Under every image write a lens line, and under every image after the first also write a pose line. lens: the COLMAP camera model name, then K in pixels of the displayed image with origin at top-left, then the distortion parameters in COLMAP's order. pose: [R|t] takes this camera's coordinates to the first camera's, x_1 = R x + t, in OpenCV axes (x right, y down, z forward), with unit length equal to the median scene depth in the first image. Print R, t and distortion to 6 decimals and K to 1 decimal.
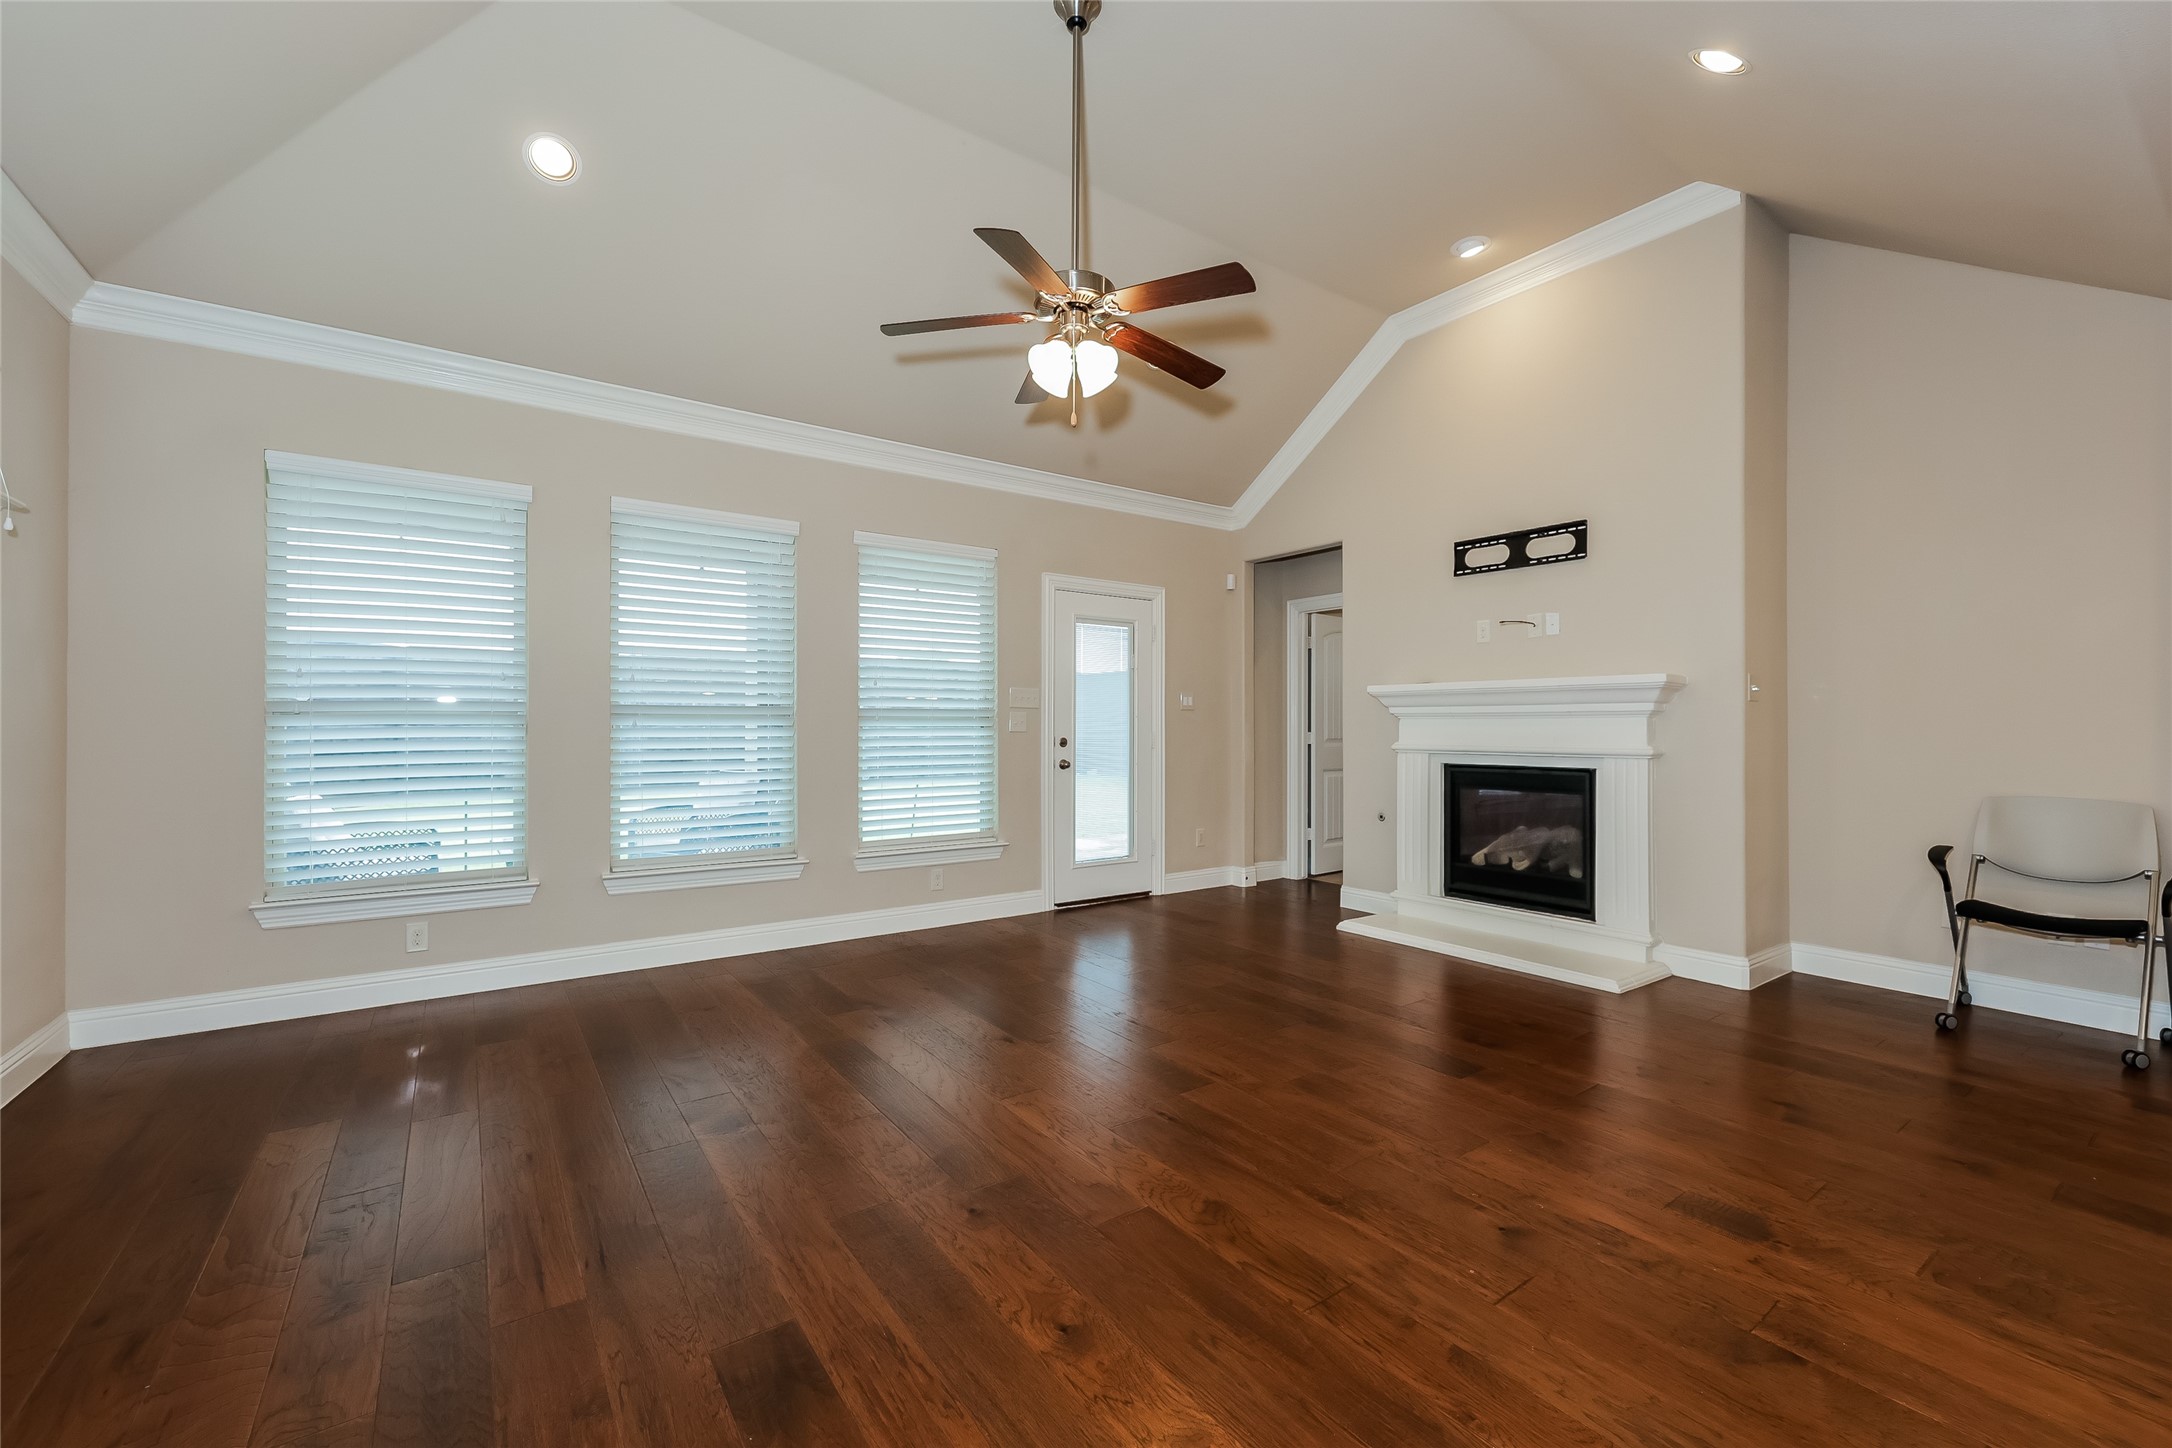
lens RADIAL K [[886.8, 0, 1085.6], [0, 886.8, 723.4], [0, 0, 1]] dist [0.002802, -0.000452]
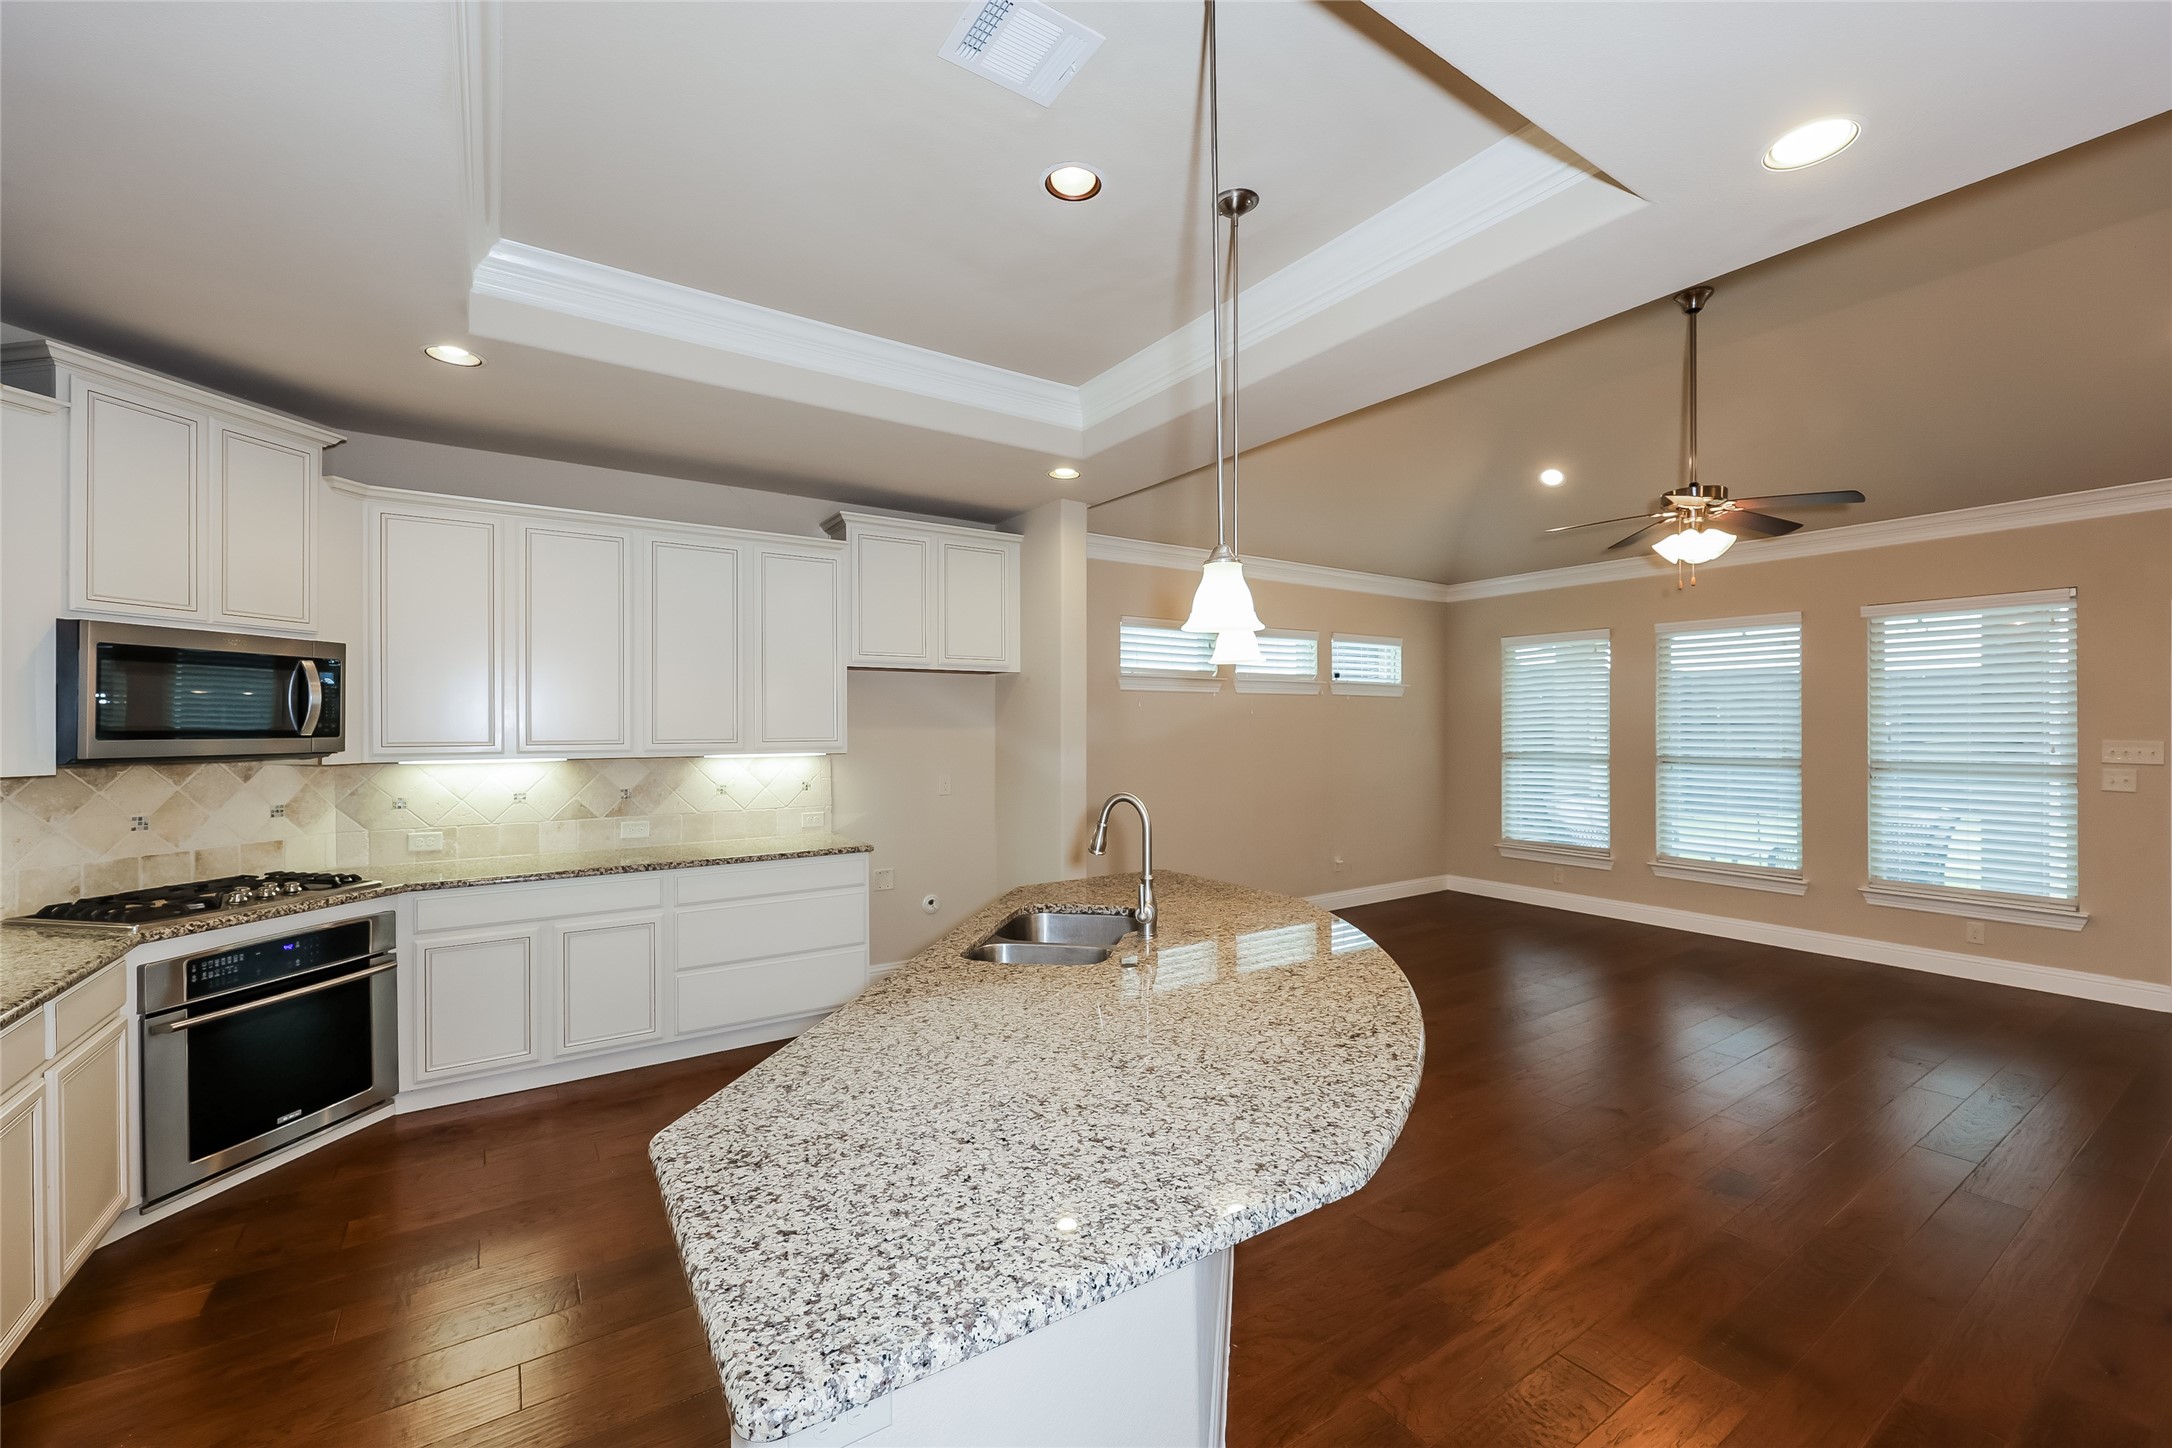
lens RADIAL K [[886.8, 0, 1088.6], [0, 886.8, 724.9], [0, 0, 1]] dist [0.002802, -0.000452]
pose [[-0.014902, 0.001829, -0.999887, 0.916067], [0.008345, 0.999964, 0.001705, -0.074381], [0.999854, -0.008318, -0.014917, 0.009217]]
